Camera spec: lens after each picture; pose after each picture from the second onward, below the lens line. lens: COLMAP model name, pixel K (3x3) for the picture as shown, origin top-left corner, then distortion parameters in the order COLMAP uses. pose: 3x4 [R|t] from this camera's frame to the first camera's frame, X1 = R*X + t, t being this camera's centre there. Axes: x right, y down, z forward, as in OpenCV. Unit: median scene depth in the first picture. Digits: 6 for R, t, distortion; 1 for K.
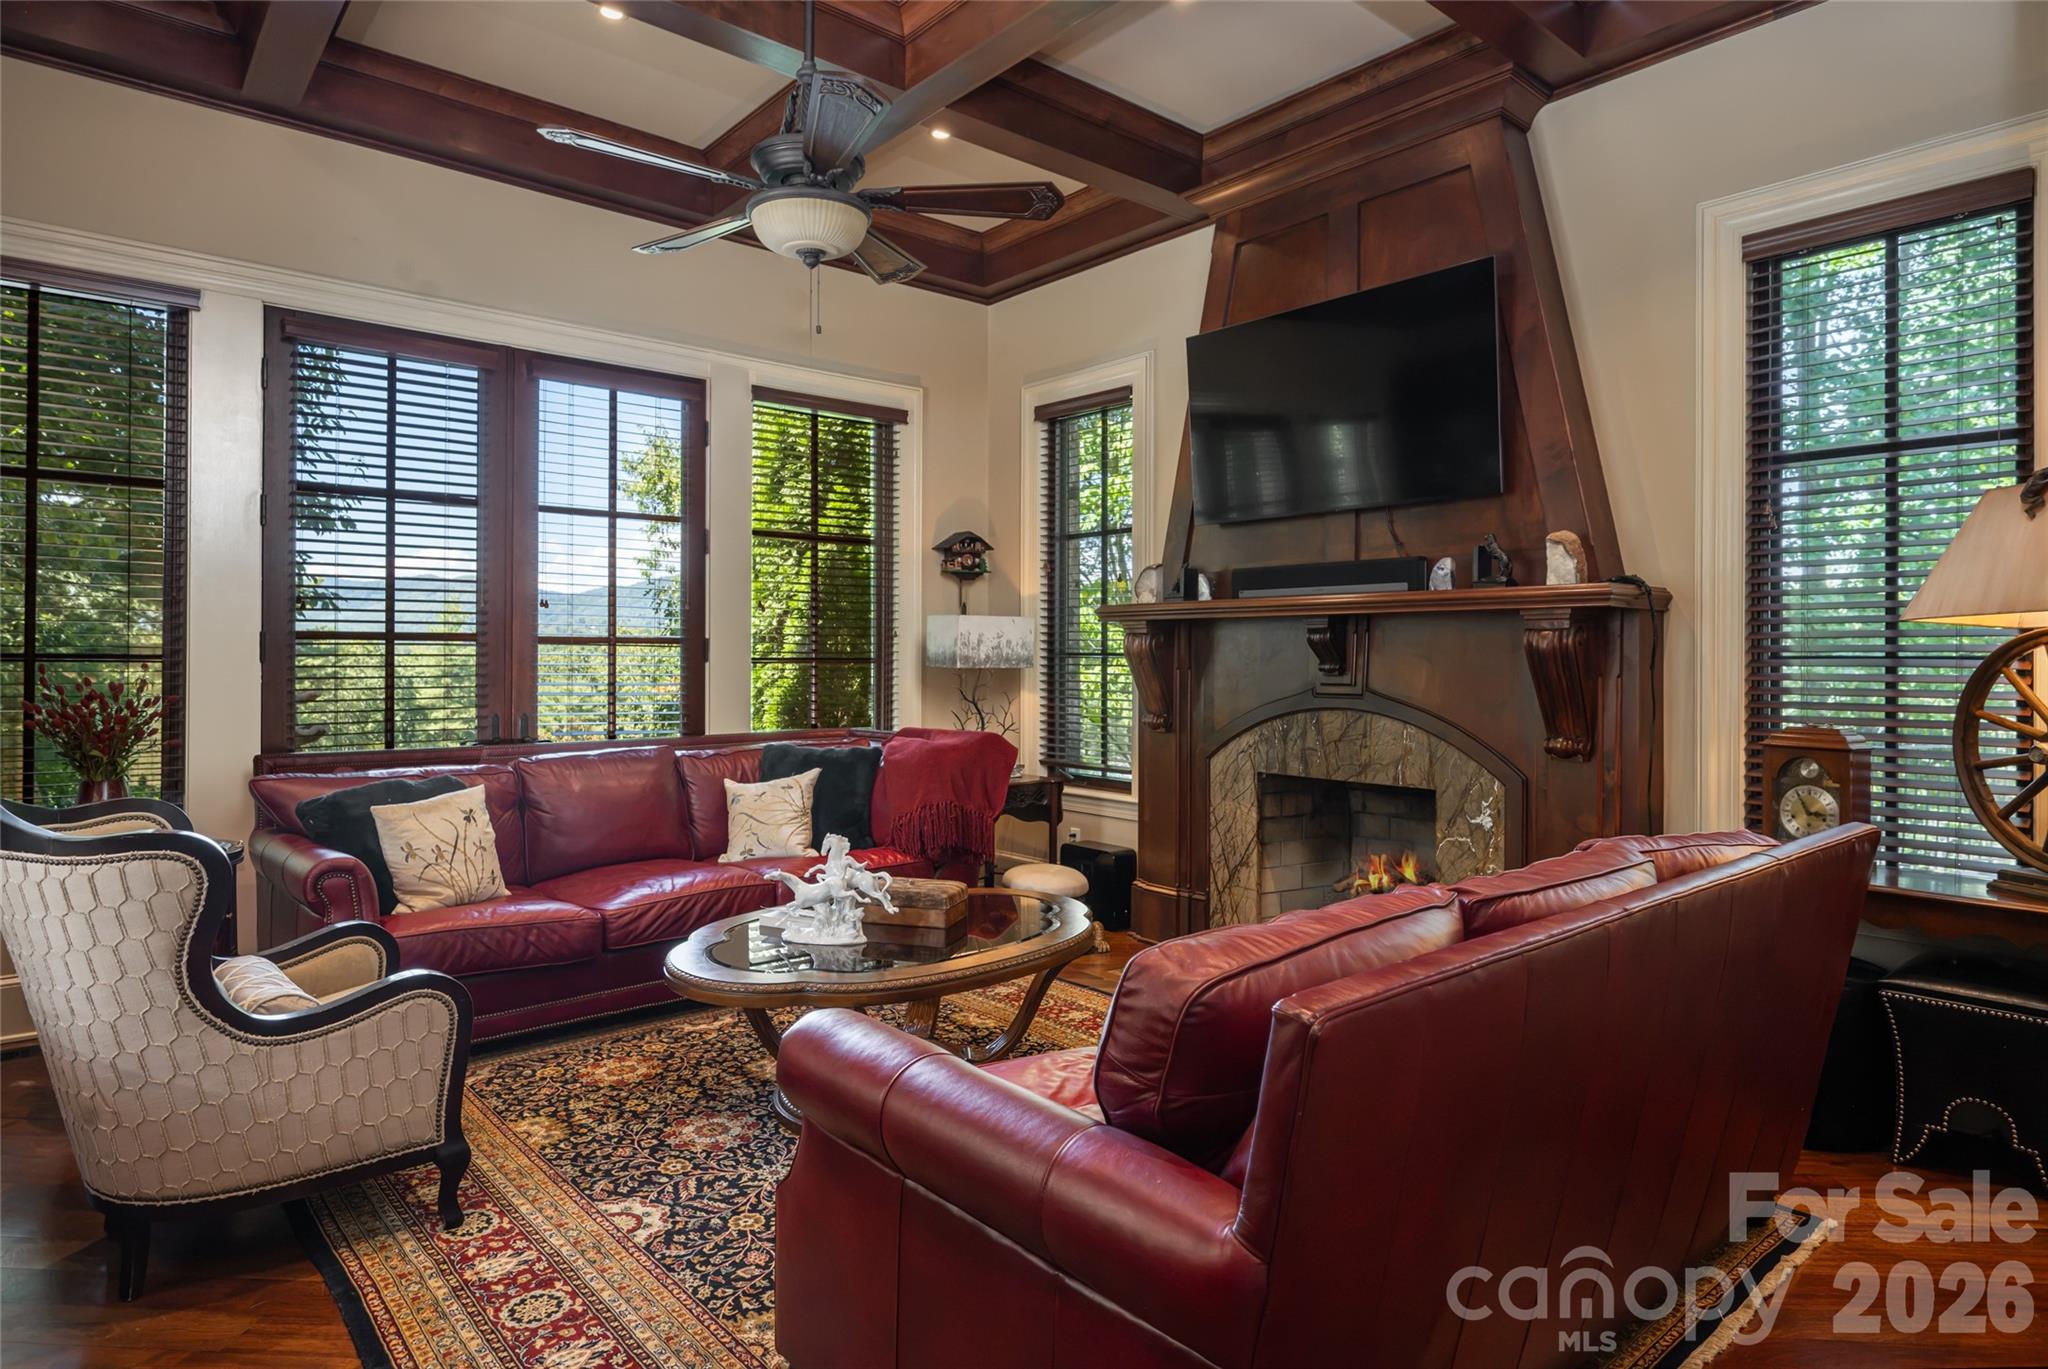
lens RADIAL K [[1141.4, 0, 1024.0], [0, 1141.4, 654.0], [0, 0, 1]] dist [-0.000395, 0.000046]
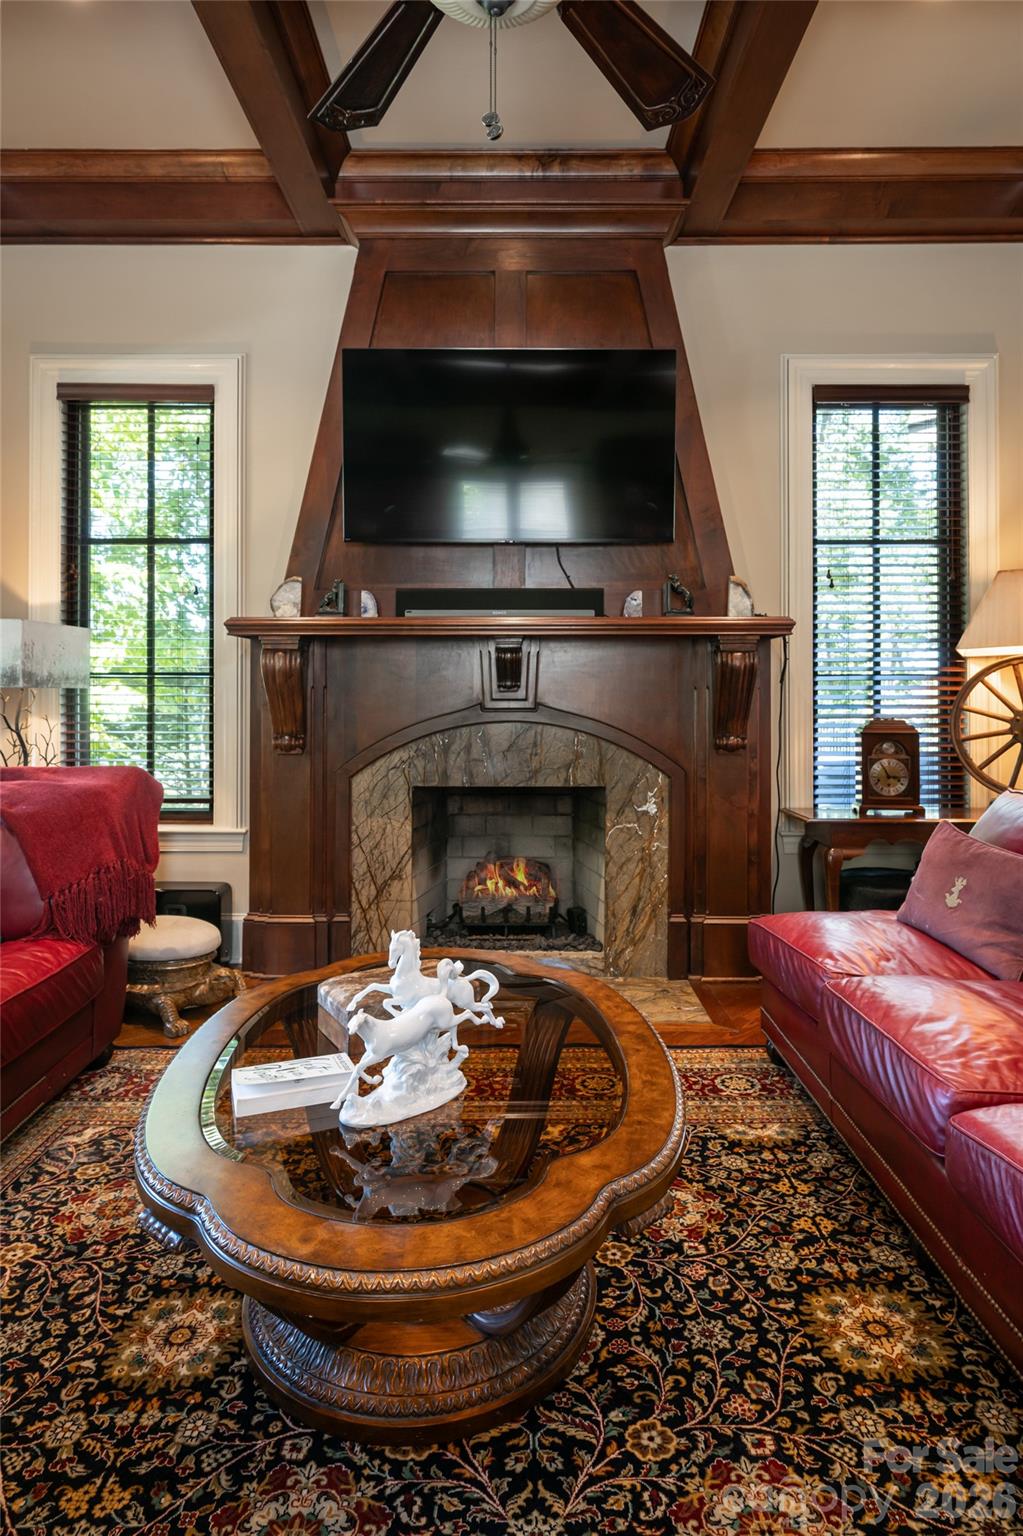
lens RADIAL K [[857.3, 0, 509.9], [0, 857.3, 679.1], [0, 0, 1]] dist [-0.001435, 0.001931]
pose [[0.656805, 0.005889, 0.754038, -0.361050], [0.001522, 0.999957, -0.009135, 0.014954], [-0.754059, 0.007148, 0.656768, 0.469141]]
